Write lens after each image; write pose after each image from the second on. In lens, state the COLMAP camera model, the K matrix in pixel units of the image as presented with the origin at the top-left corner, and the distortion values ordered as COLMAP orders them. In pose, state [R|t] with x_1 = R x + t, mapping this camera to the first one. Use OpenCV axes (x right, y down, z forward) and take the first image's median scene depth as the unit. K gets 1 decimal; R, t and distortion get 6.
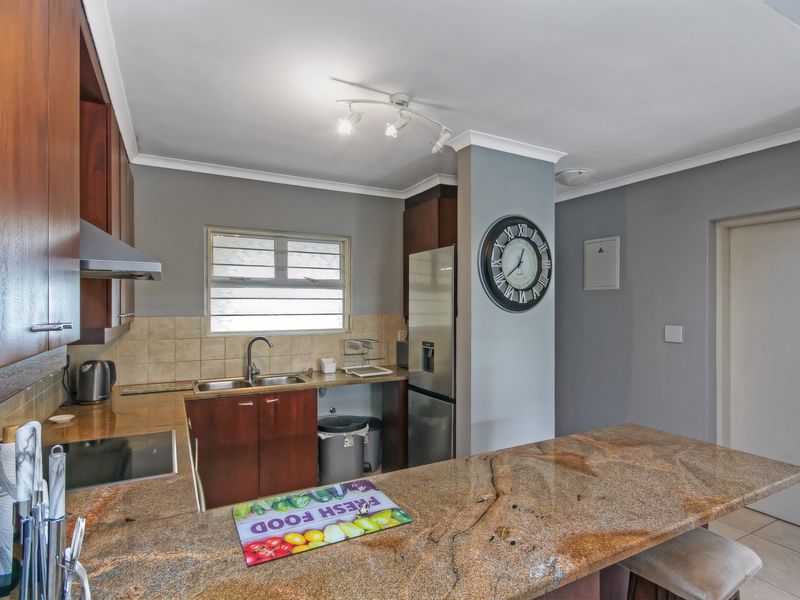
lens RADIAL K [[426.2, 0, 398.8], [0, 426.2, 303.1], [0, 0, 1]] dist [0.003569, 0.000053]
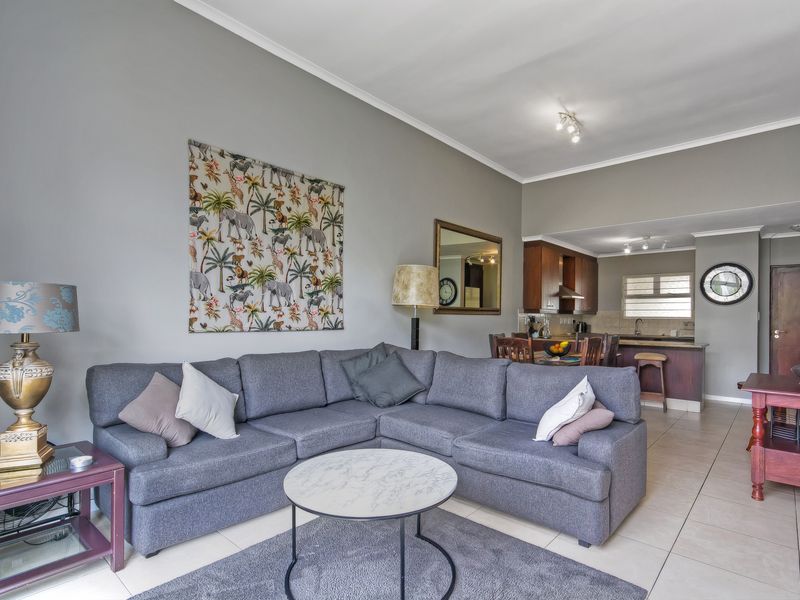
lens RADIAL K [[426.2, 0, 419.6], [0, 426.2, 316.6], [0, 0, 1]] dist [0.003569, 0.000053]
pose [[0.367188, 0.002328, -0.930144, 1.822916], [0.000004, 0.999997, 0.002505, 0.074863], [0.930147, -0.000923, 0.367187, -1.334696]]
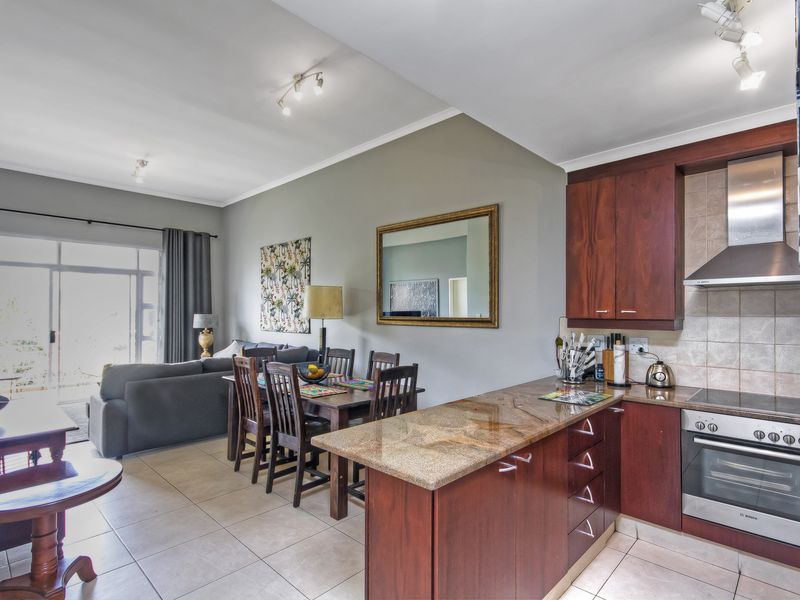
lens RADIAL K [[426.2, 0, 392.0], [0, 426.2, 308.0], [0, 0, 1]] dist [0.003569, 0.000053]
pose [[-0.955329, -0.001894, -0.295538, 0.587192], [0.002108, 0.999910, -0.013225, 0.020391], [0.295536, -0.013257, -0.955240, 1.188296]]
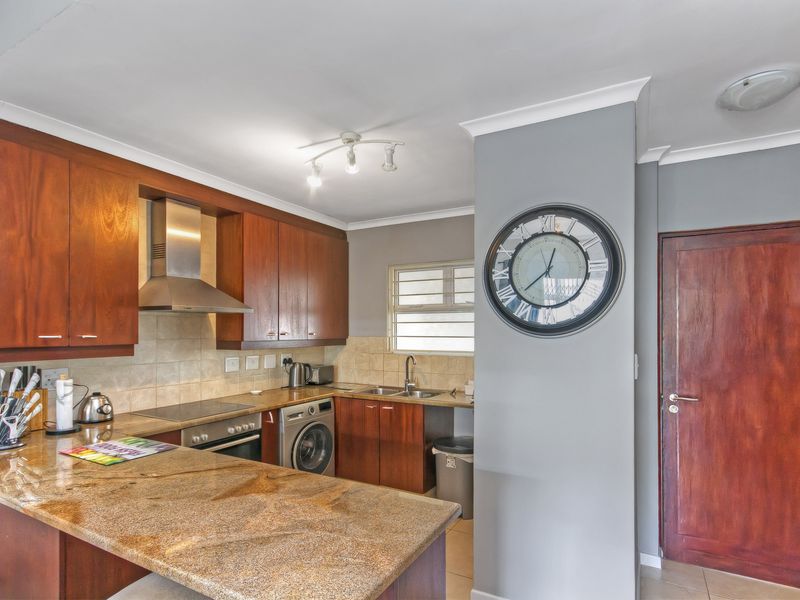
lens RADIAL K [[426.2, 0, 416.8], [0, 426.2, 325.5], [0, 0, 1]] dist [0.003569, 0.000053]
pose [[0.557332, -0.007340, -0.830257, 0.786156], [0.006083, 0.999970, -0.004757, 0.003791], [0.830267, -0.002399, 0.557360, 0.426007]]
